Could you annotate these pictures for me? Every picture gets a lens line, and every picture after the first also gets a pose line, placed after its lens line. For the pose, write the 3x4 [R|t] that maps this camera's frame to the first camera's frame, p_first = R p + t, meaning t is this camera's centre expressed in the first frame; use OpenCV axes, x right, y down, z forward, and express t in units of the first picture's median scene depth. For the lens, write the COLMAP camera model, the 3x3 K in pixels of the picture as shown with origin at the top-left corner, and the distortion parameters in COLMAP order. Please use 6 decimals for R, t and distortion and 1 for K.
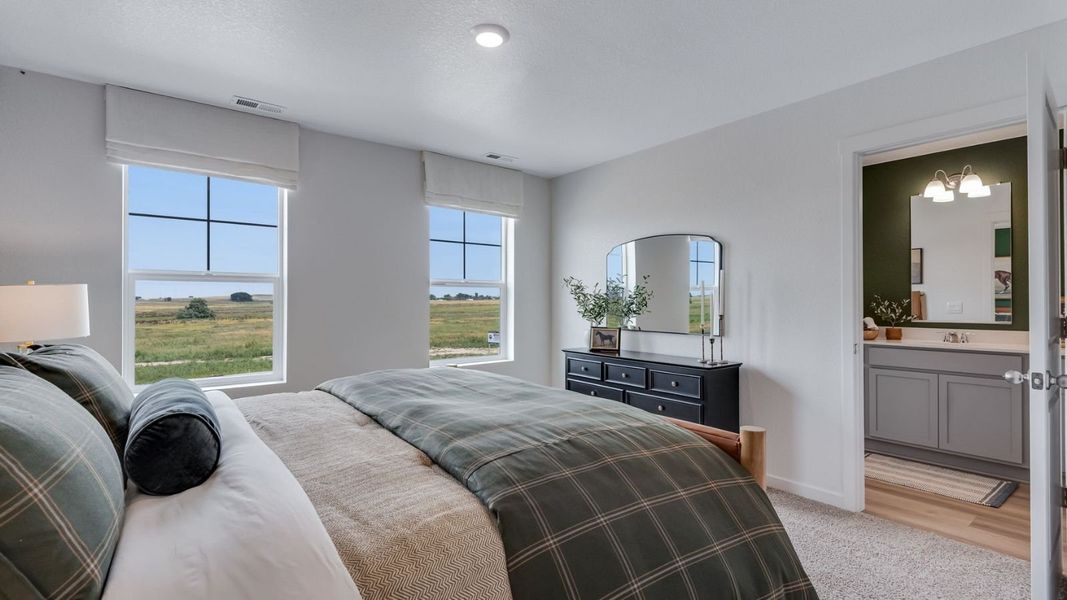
lens RADIAL K [[481.6, 0, 532.3], [0, 481.6, 299.1], [0, 0, 1]] dist [-0.018832, -0.000772]
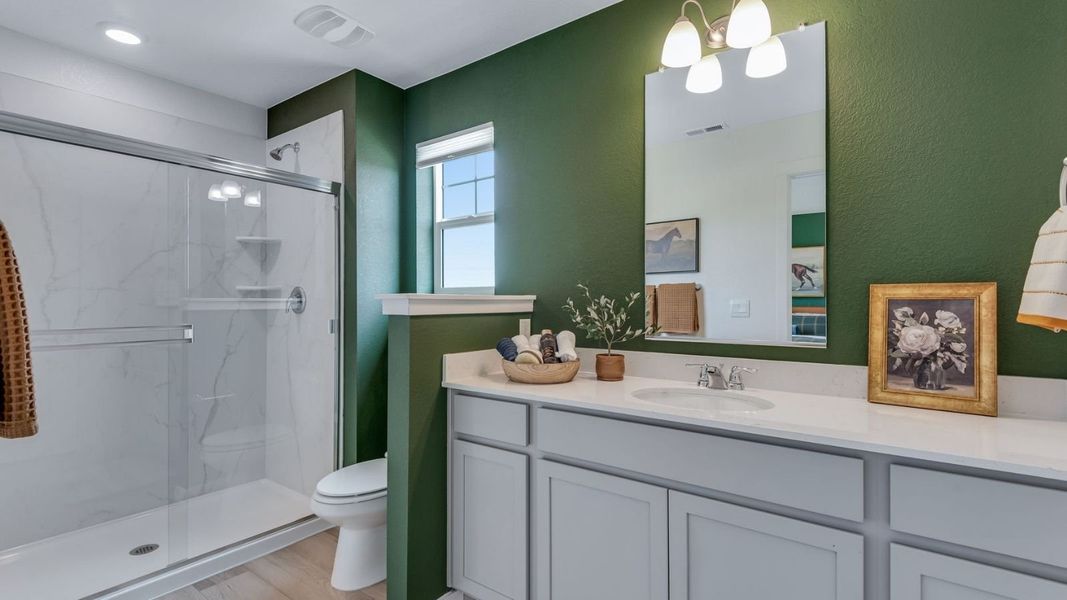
lens RADIAL K [[481.6, 0, 527.4], [0, 481.6, 301.2], [0, 0, 1]] dist [-0.018832, -0.000772]
pose [[0.962949, -0.000671, 0.269681, 0.554539], [-0.000411, 0.999992, 0.003958, 0.007401], [-0.269682, -0.003923, 0.962941, 0.571202]]
